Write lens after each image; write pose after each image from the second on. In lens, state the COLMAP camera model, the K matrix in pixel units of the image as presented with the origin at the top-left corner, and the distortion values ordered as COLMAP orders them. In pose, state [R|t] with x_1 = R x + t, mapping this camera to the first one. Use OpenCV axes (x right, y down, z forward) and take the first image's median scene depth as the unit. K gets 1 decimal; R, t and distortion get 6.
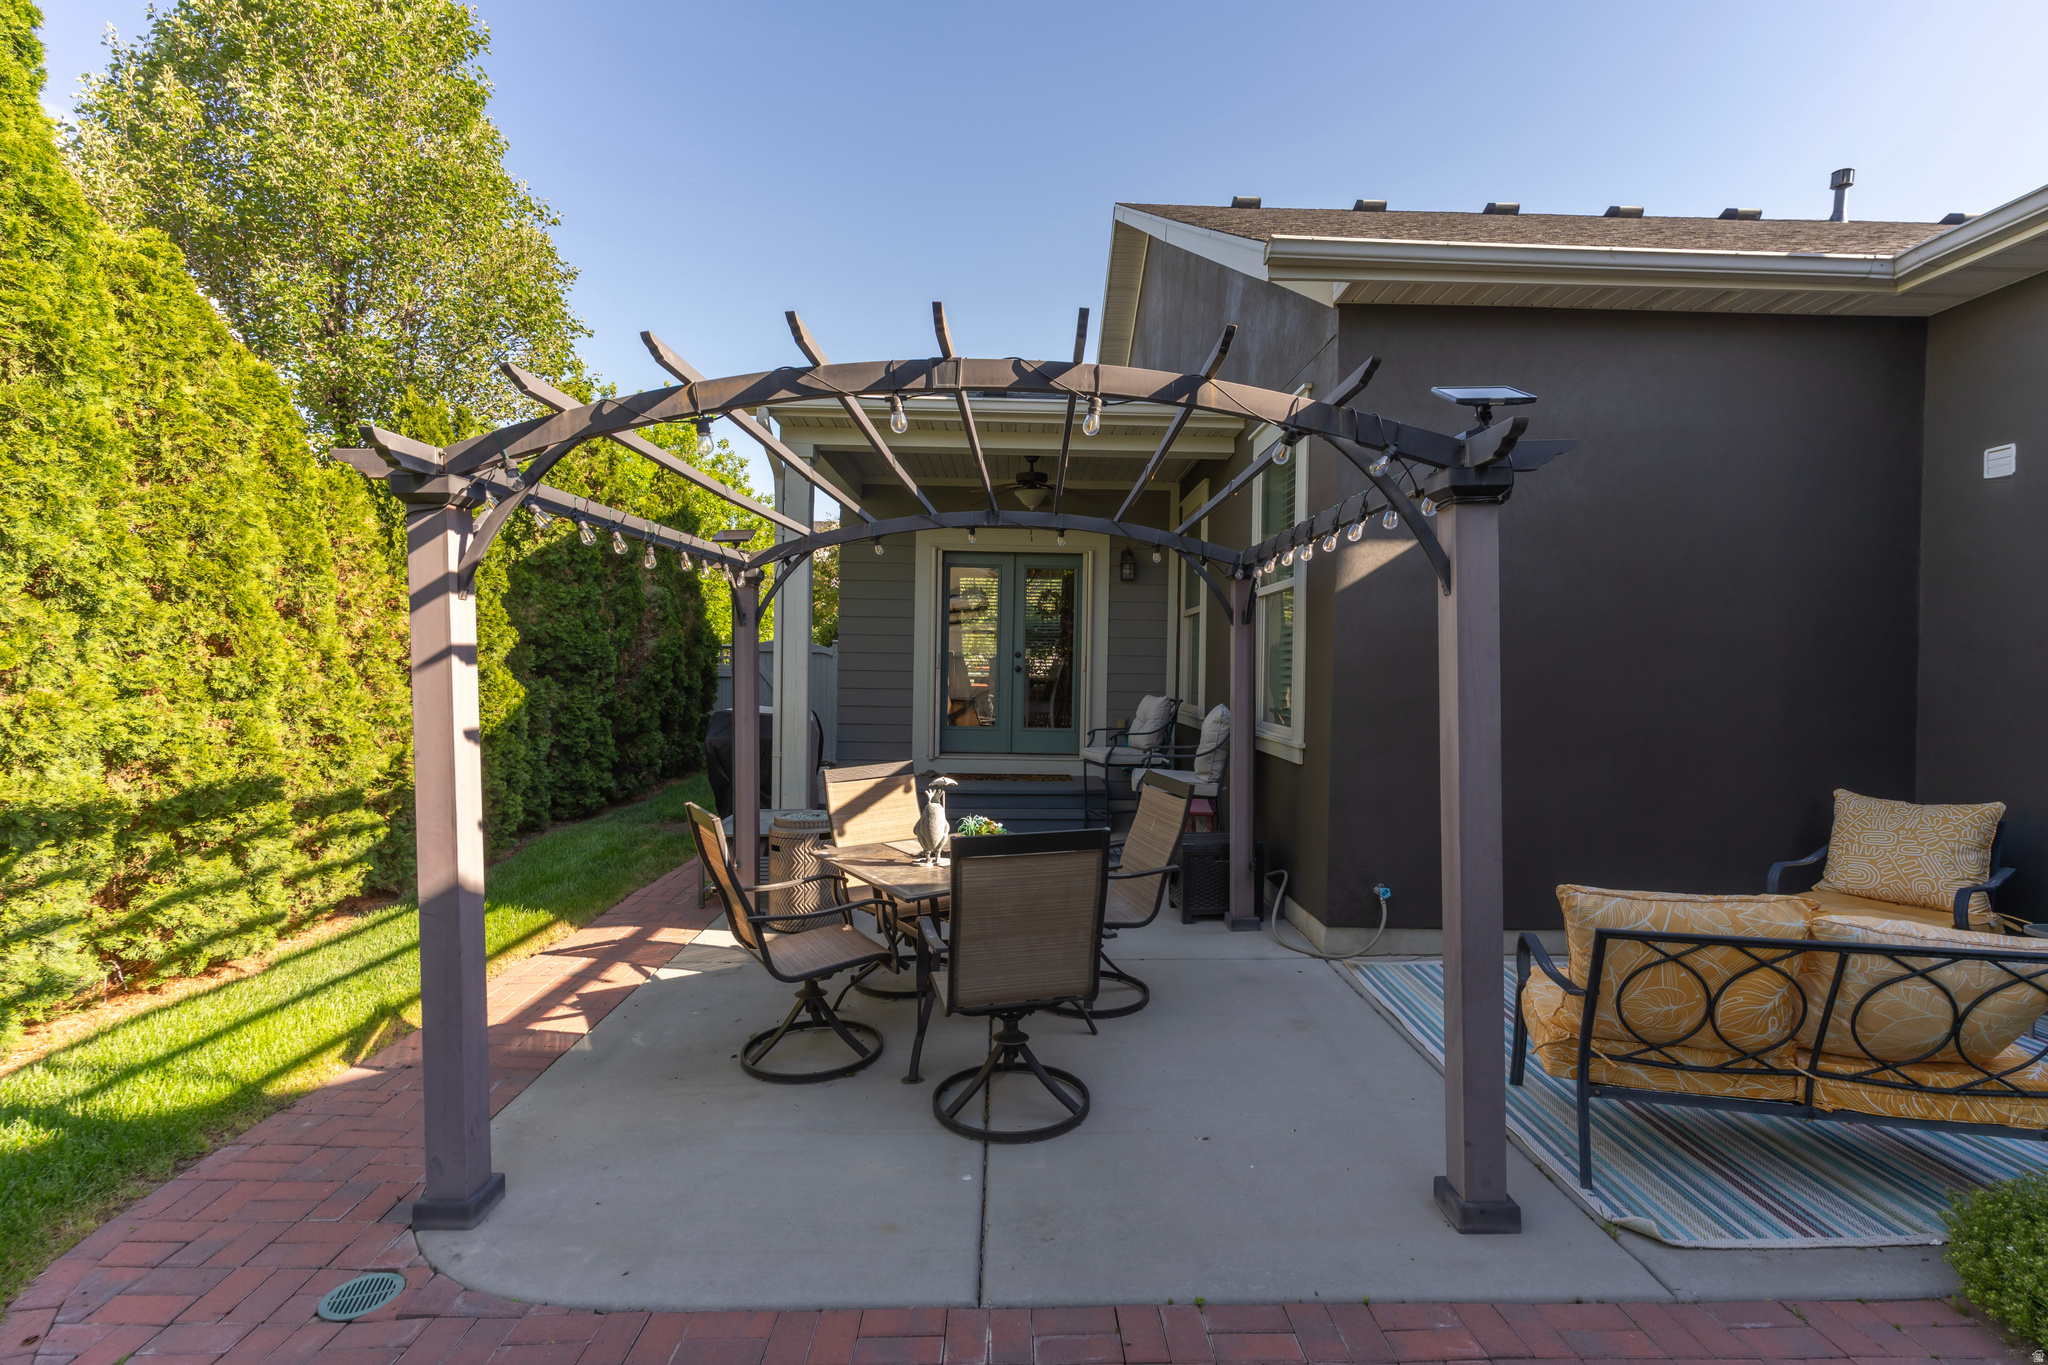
lens RADIAL K [[971.3, 0, 1024.0], [0, 971.3, 682.5], [0, 0, 1]] dist [0.002549, 0.000678]
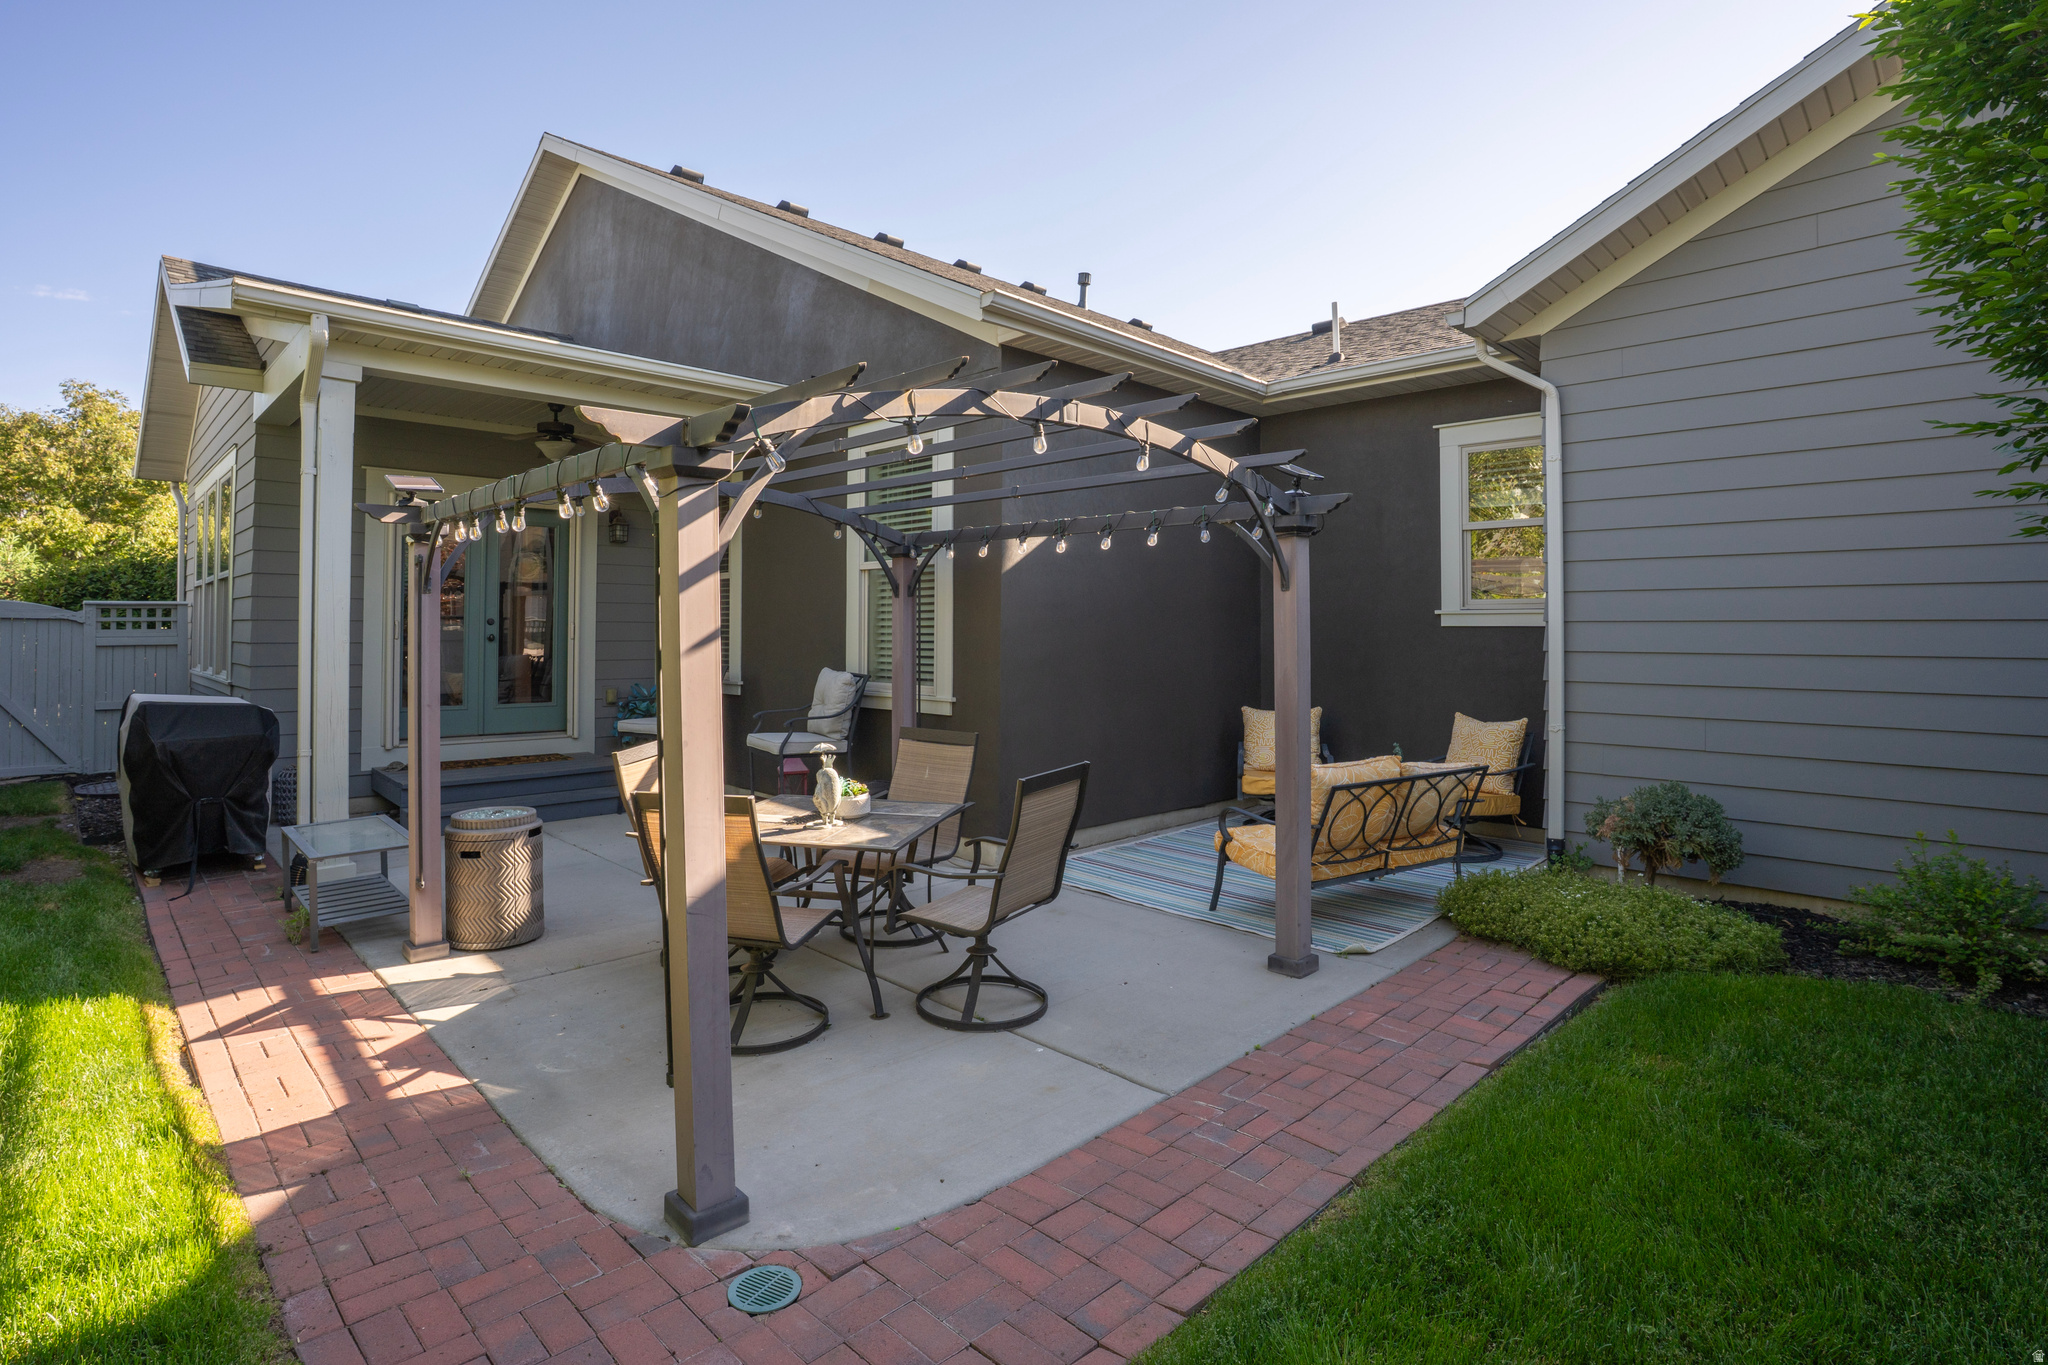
lens RADIAL K [[1014.8, 0, 1025.8], [0, 1014.8, 625.8], [0, 0, 1]] dist [-0.072930, 0.033829]
pose [[0.728676, -0.007013, 0.684823, -0.647396], [0.019923, 0.999741, -0.010962, -0.013602], [-0.684569, 0.021631, 0.728627, 0.043561]]
